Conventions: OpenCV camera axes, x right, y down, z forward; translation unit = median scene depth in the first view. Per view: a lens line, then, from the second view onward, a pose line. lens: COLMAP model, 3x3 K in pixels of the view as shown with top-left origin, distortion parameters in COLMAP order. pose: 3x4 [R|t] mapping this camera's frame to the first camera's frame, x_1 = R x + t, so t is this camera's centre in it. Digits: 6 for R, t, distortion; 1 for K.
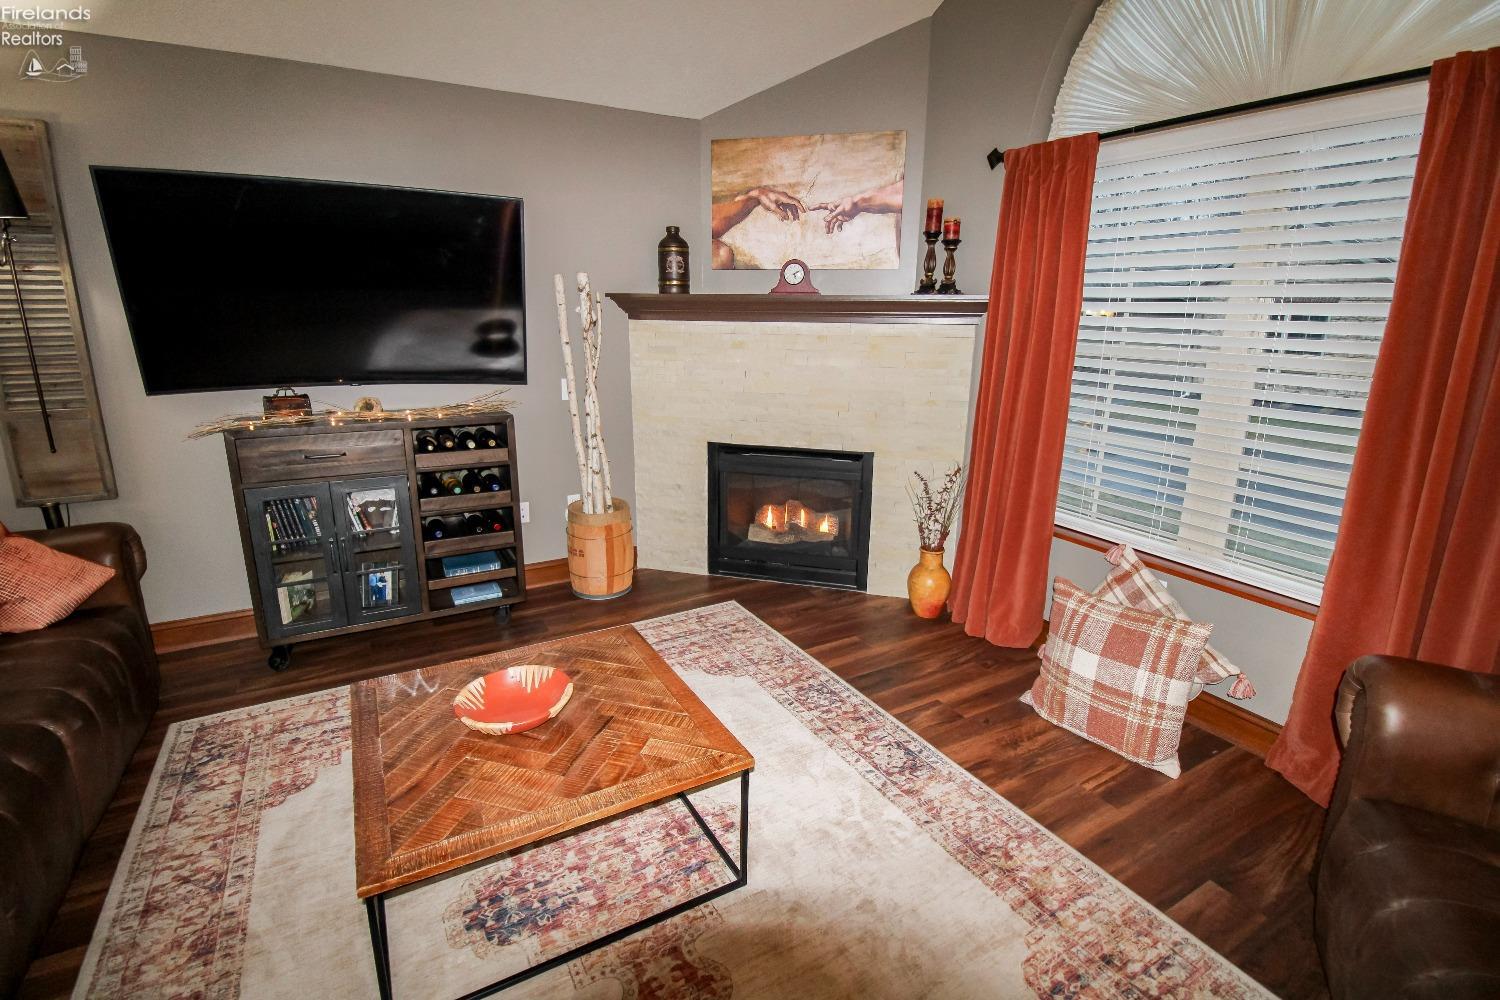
lens RADIAL K [[700.8, 0, 719.6], [0, 700.8, 485.3], [0, 0, 1]] dist [-0.018696, -0.003933]
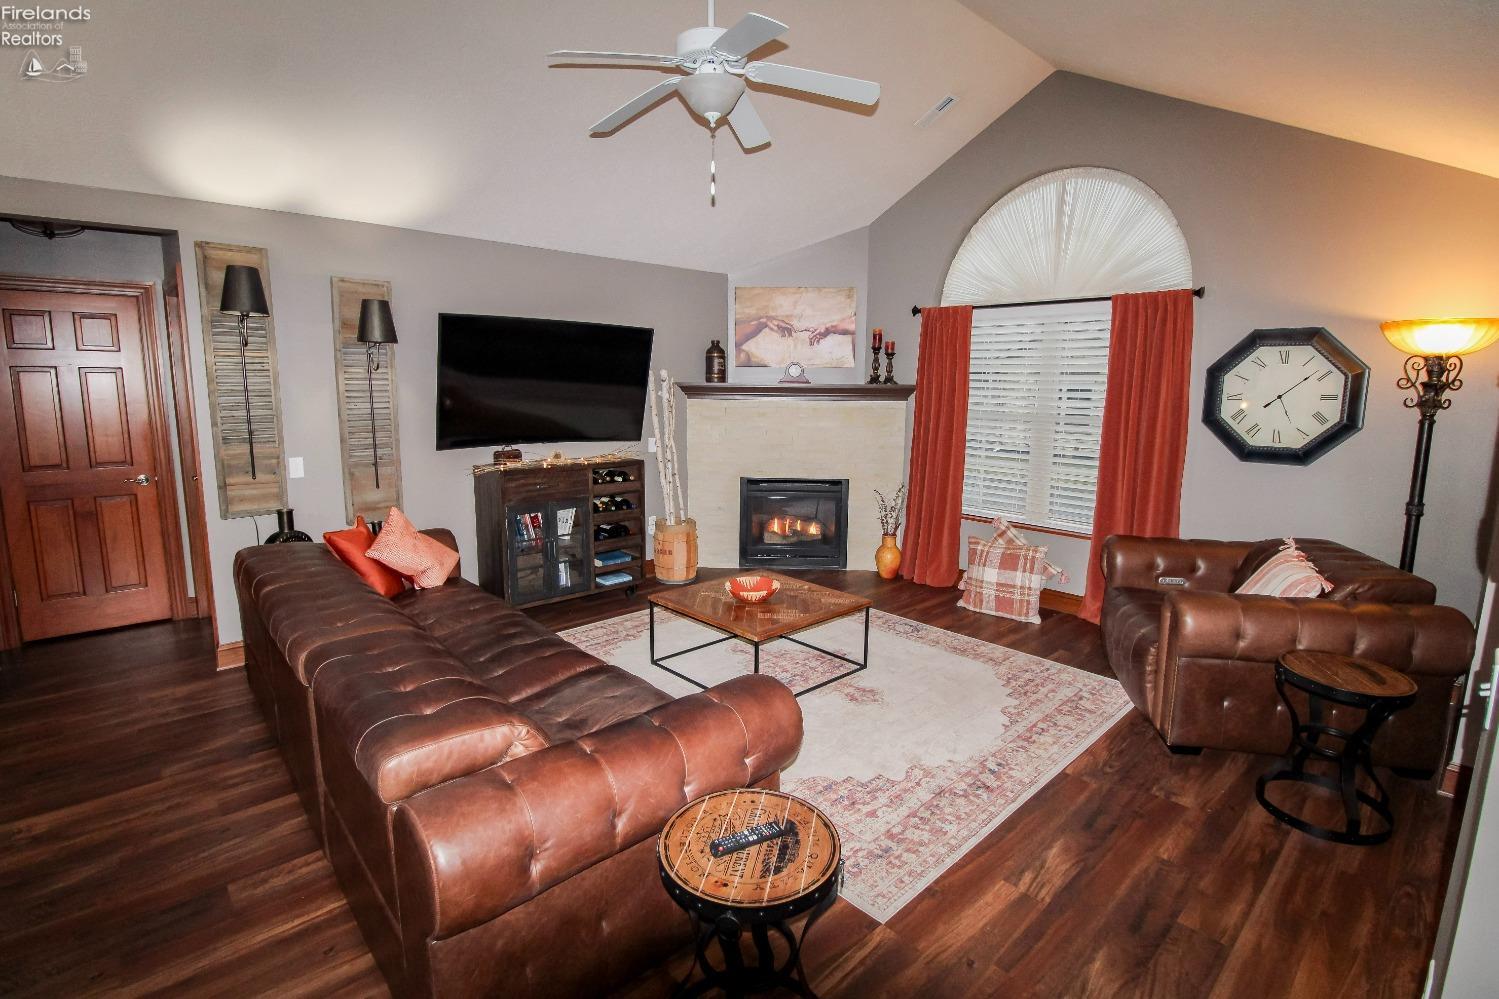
lens RADIAL K [[700.4, 0, 719.1], [0, 700.4, 484.8], [0, 0, 1]] dist [-0.018696, -0.003933]
pose [[0.977153, -0.034047, 0.209792, -0.438329], [0.053456, 0.994725, -0.087551, 0.097479], [-0.205705, 0.096765, 0.973818, -0.544137]]
